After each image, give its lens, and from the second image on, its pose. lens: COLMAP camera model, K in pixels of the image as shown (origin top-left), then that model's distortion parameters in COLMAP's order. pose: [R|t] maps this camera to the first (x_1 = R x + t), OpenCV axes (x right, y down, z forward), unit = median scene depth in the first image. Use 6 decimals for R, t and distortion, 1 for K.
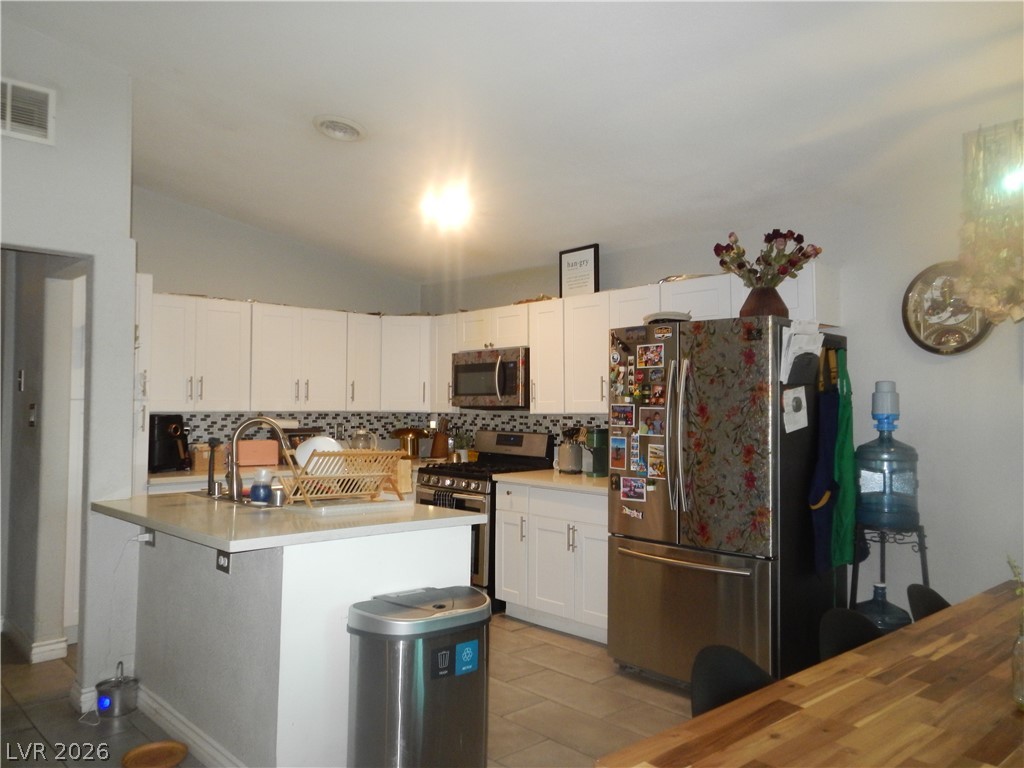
lens RADIAL K [[781.0, 0, 512.0], [0, 781.0, 384.0], [0, 0, 1]] dist [0.041339, -0.013110]
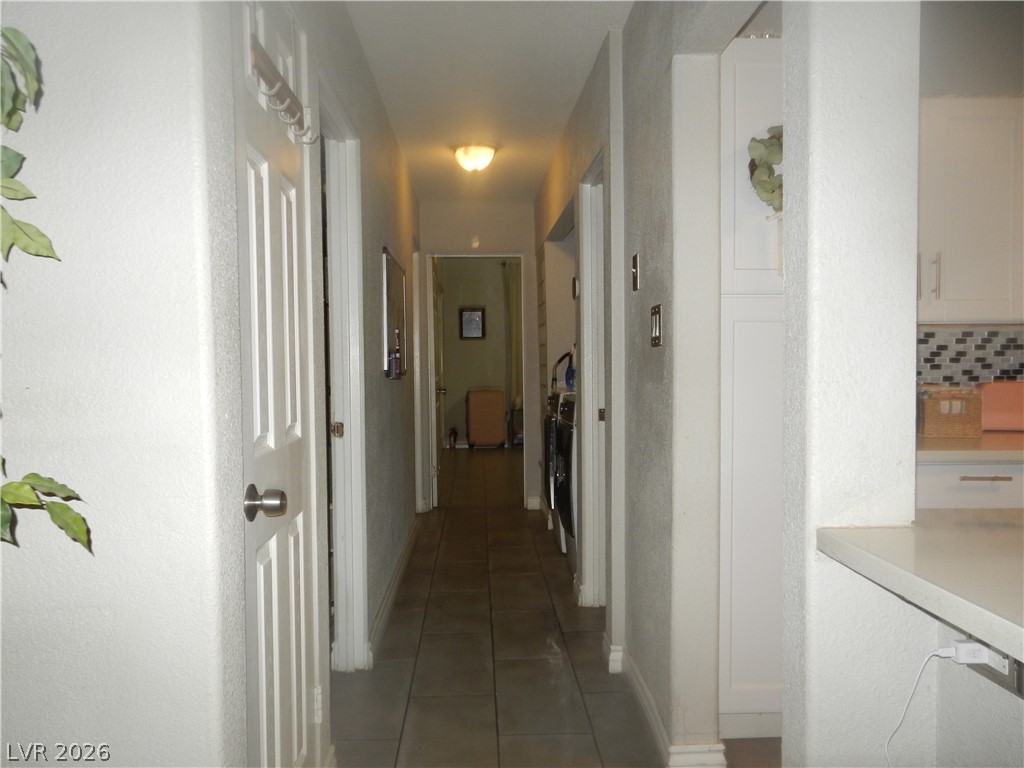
lens RADIAL K [[781.0, 0, 512.0], [0, 781.0, 384.0], [0, 0, 1]] dist [0.041339, -0.013110]
pose [[0.764452, 0.010194, -0.644600, -0.257753], [0.030054, 0.998224, 0.051427, 0.037910], [0.643979, -0.058686, 0.762789, 0.402763]]
